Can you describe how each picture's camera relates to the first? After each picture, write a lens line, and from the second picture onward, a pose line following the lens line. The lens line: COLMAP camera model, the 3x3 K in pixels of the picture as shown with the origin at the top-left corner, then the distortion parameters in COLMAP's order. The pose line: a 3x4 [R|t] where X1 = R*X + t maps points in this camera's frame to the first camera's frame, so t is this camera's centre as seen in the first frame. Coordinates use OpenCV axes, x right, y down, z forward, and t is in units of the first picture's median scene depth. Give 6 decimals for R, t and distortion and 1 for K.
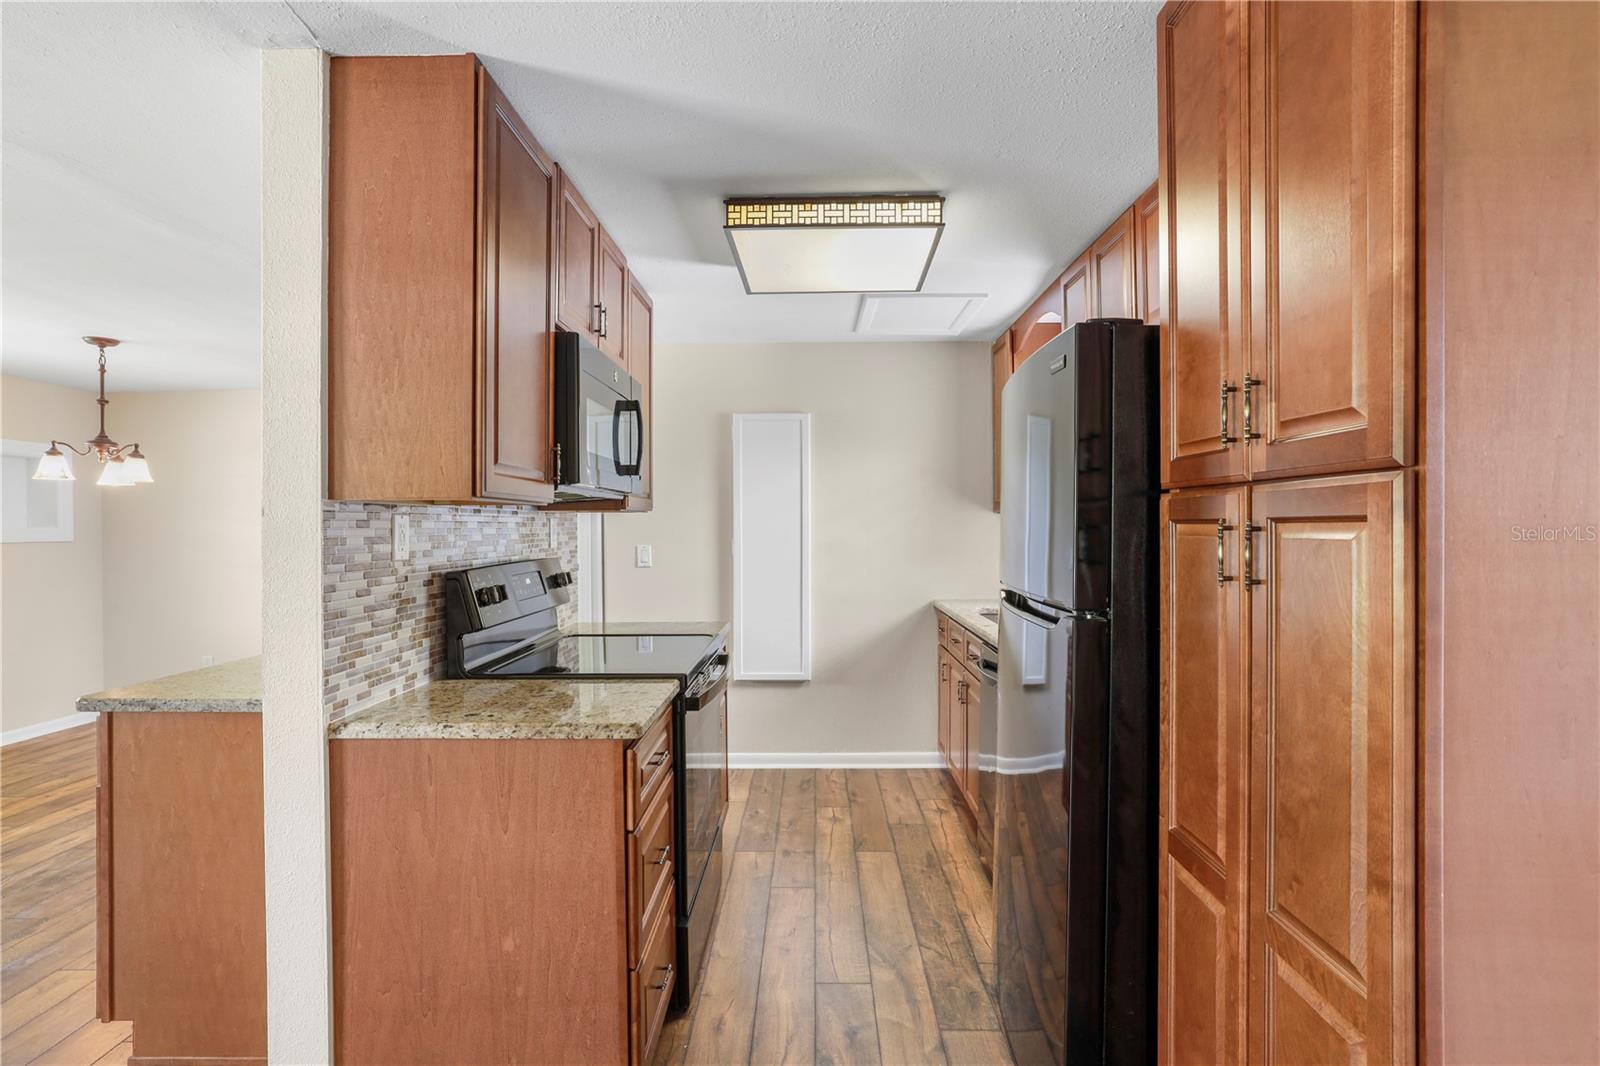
lens RADIAL K [[770.3, 0, 792.8], [0, 770.3, 525.0], [0, 0, 1]] dist [-0.014854, 0.000709]
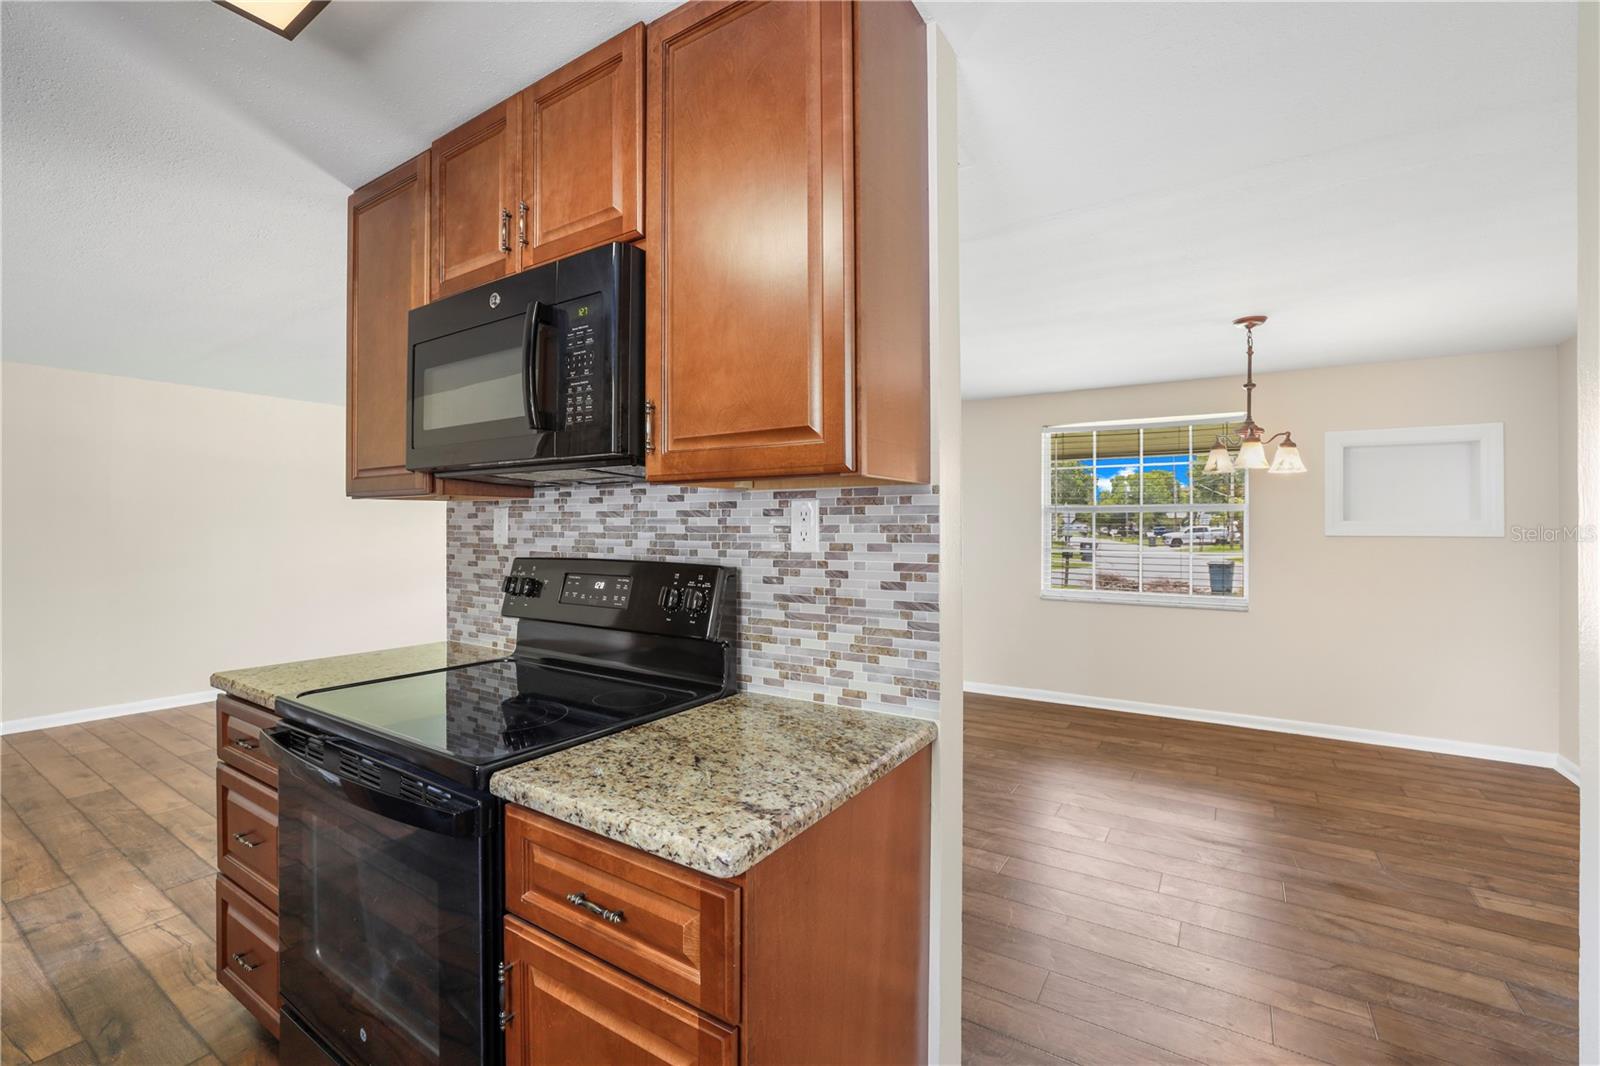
lens RADIAL K [[686.5, 0, 802.0], [0, 686.5, 522.6], [0, 0, 1]] dist [-0.050952, 0.017166]
pose [[-0.521757, 0.001651, -0.853093, 0.165258], [0.001967, 0.999998, 0.000733, 0.009581], [0.853092, -0.001296, -0.521759, 1.773505]]
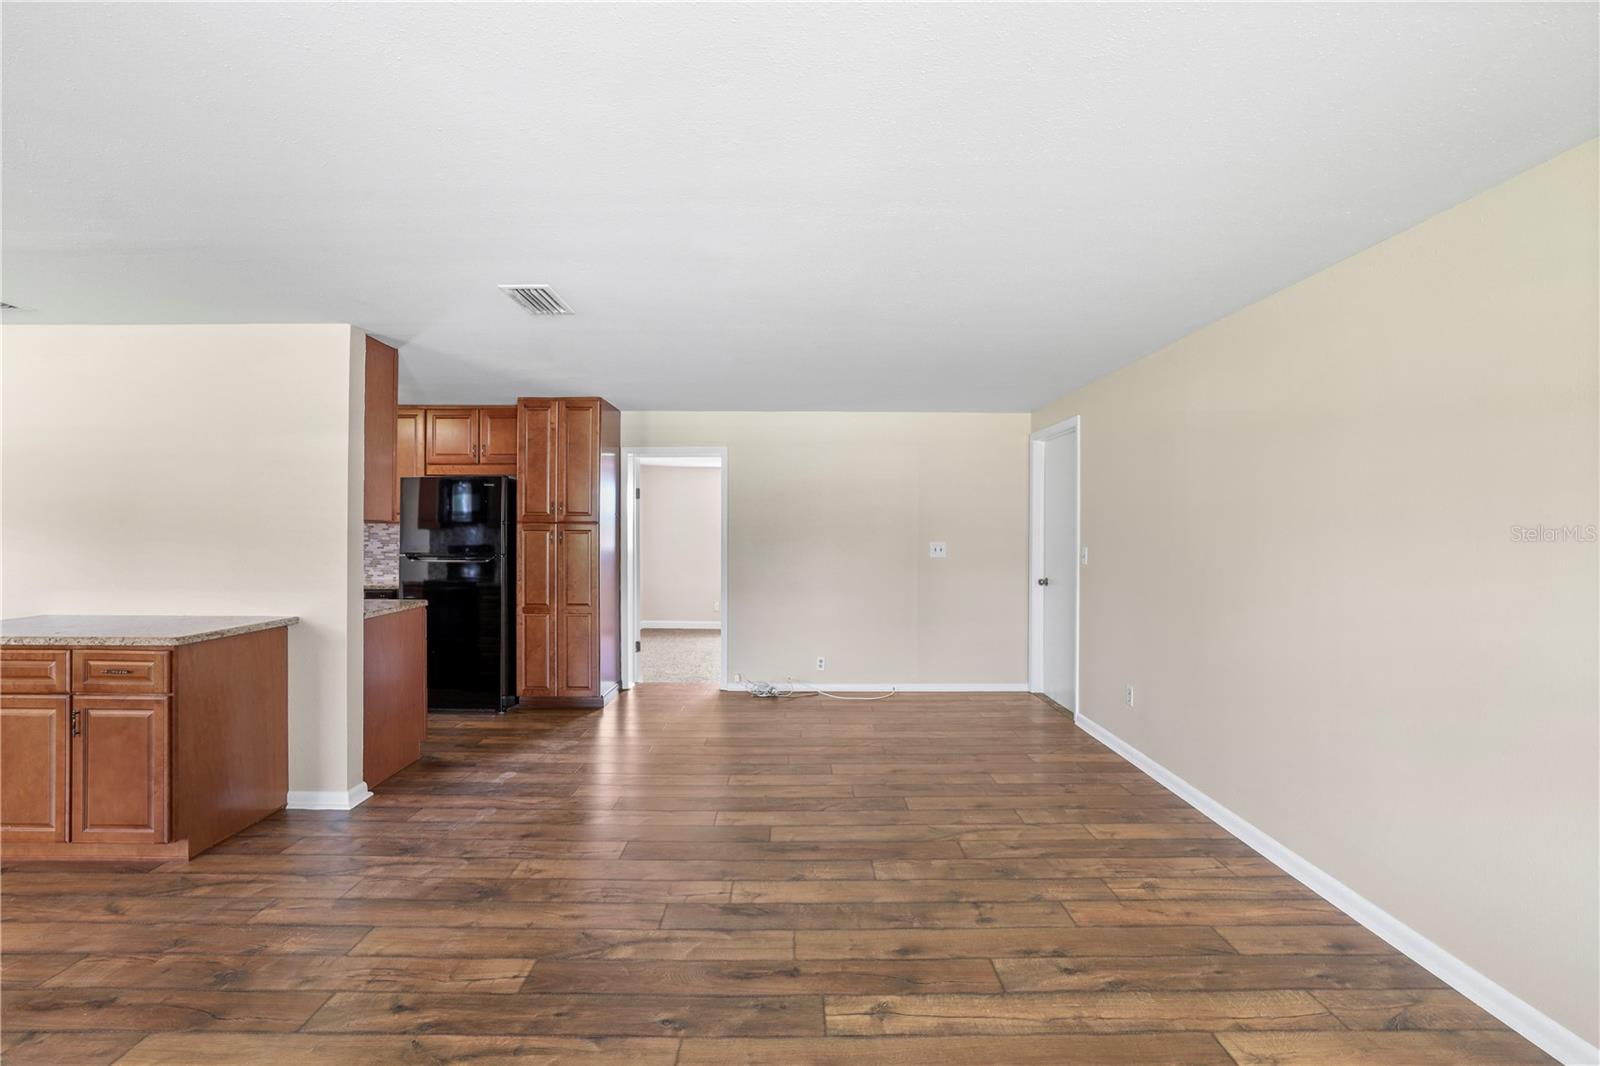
lens RADIAL K [[688.1, 0, 792.3], [0, 688.1, 530.1], [0, 0, 1]] dist [-0.045384, 0.015665]
pose [[-0.018839, 0.006561, 0.999801, -2.038797], [-0.001156, 0.999978, -0.006584, 0.011127], [-0.999822, -0.001279, -0.018831, -0.225433]]
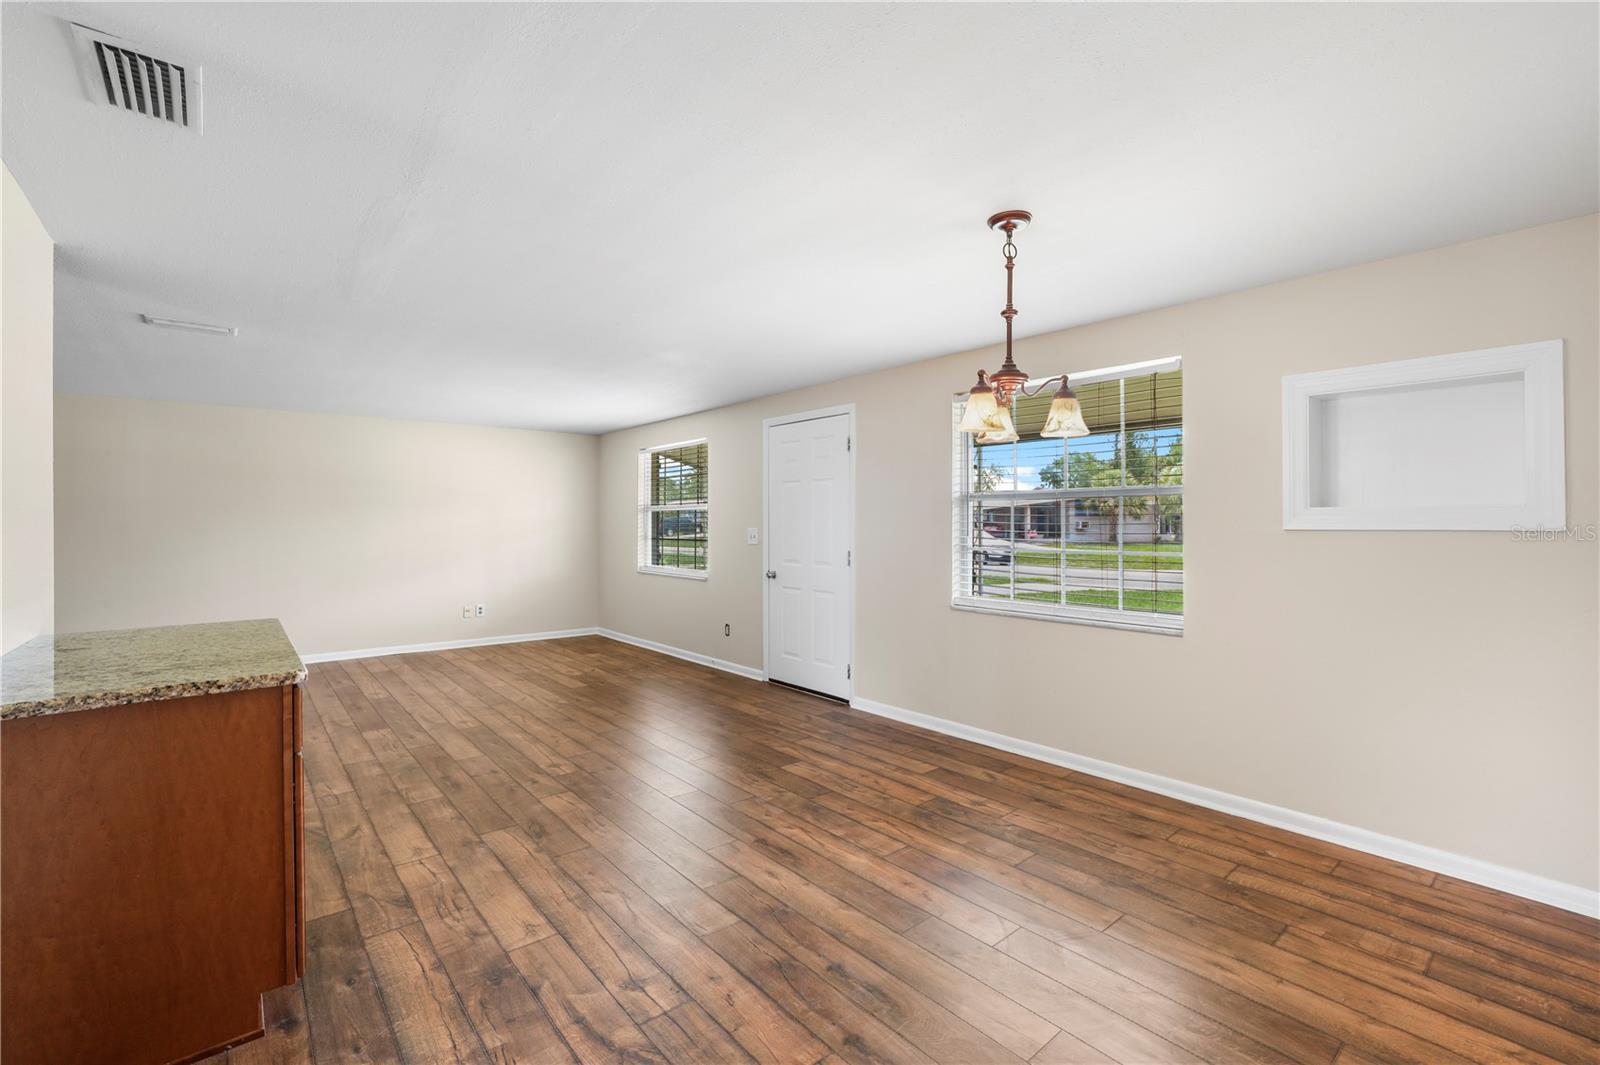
lens RADIAL K [[711.1, 0, 808.9], [0, 711.1, 521.9], [0, 0, 1]] dist [-0.046148, 0.017103]
pose [[-0.748973, 0.009292, -0.662536, -0.697328], [0.007796, 0.999956, 0.005211, 0.022112], [0.662555, -0.001262, -0.749012, 2.469231]]
